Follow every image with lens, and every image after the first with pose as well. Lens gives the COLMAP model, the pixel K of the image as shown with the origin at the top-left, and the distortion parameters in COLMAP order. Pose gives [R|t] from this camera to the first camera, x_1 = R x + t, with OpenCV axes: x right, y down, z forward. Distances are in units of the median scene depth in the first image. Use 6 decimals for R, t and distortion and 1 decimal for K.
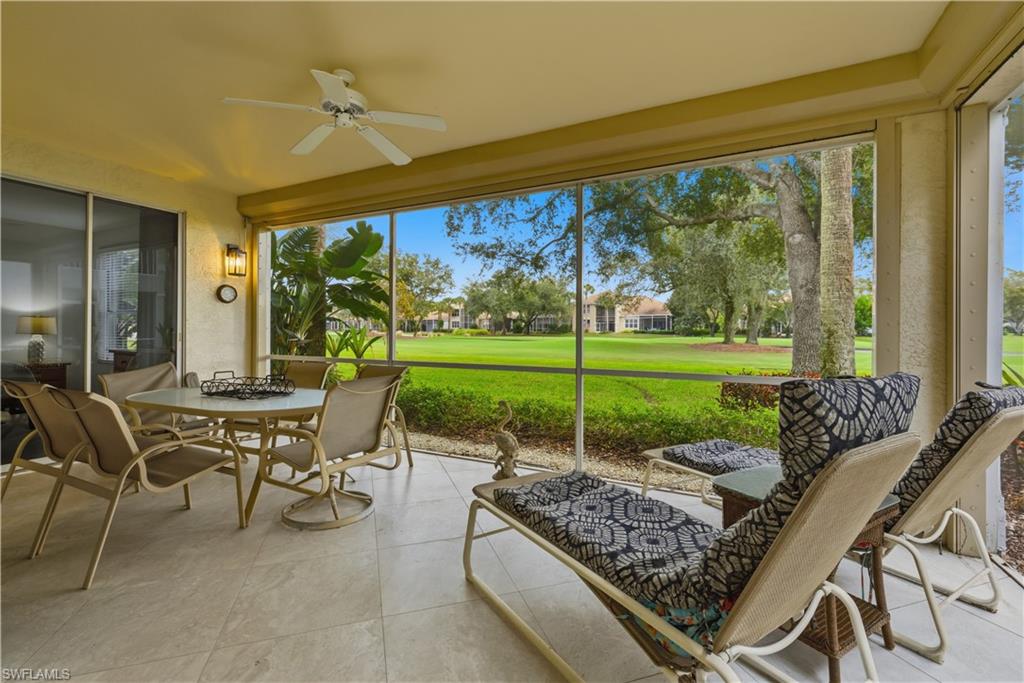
lens RADIAL K [[450.1, 0, 514.4], [0, 450.1, 334.4], [0, 0, 1]] dist [-0.002736, -0.000223]
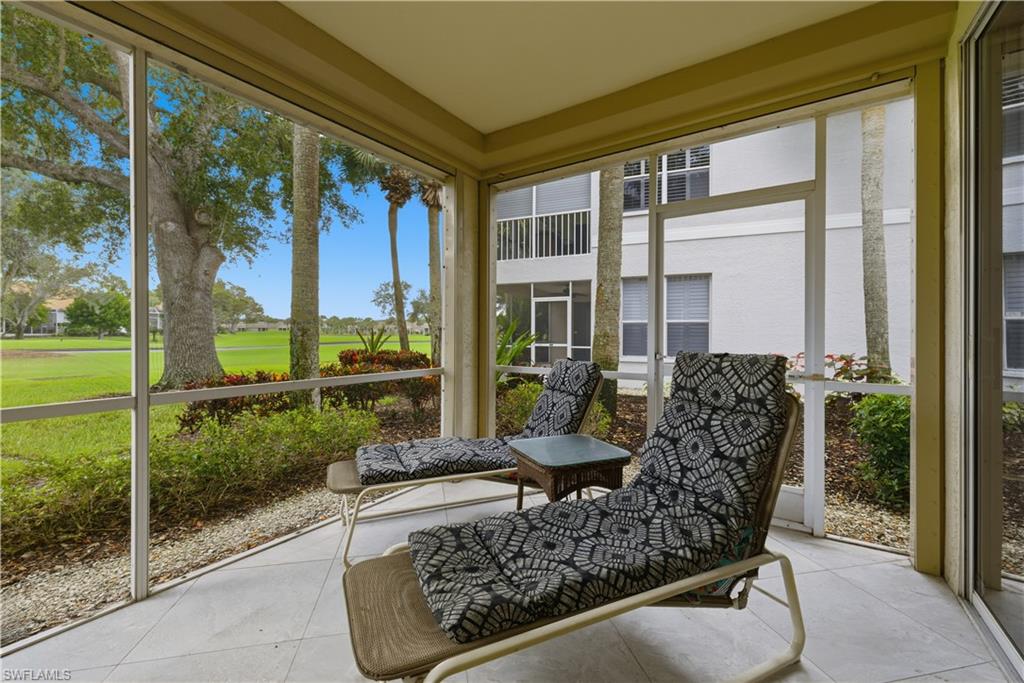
lens RADIAL K [[424.7, 0, 511.9], [0, 424.7, 334.1], [0, 0, 1]] dist [0.002009, 0.000816]
pose [[0.120279, -0.004109, 0.992732, -0.136660], [0.004920, 0.999982, 0.003543, 0.001322], [-0.992728, 0.004458, 0.120297, 0.226265]]
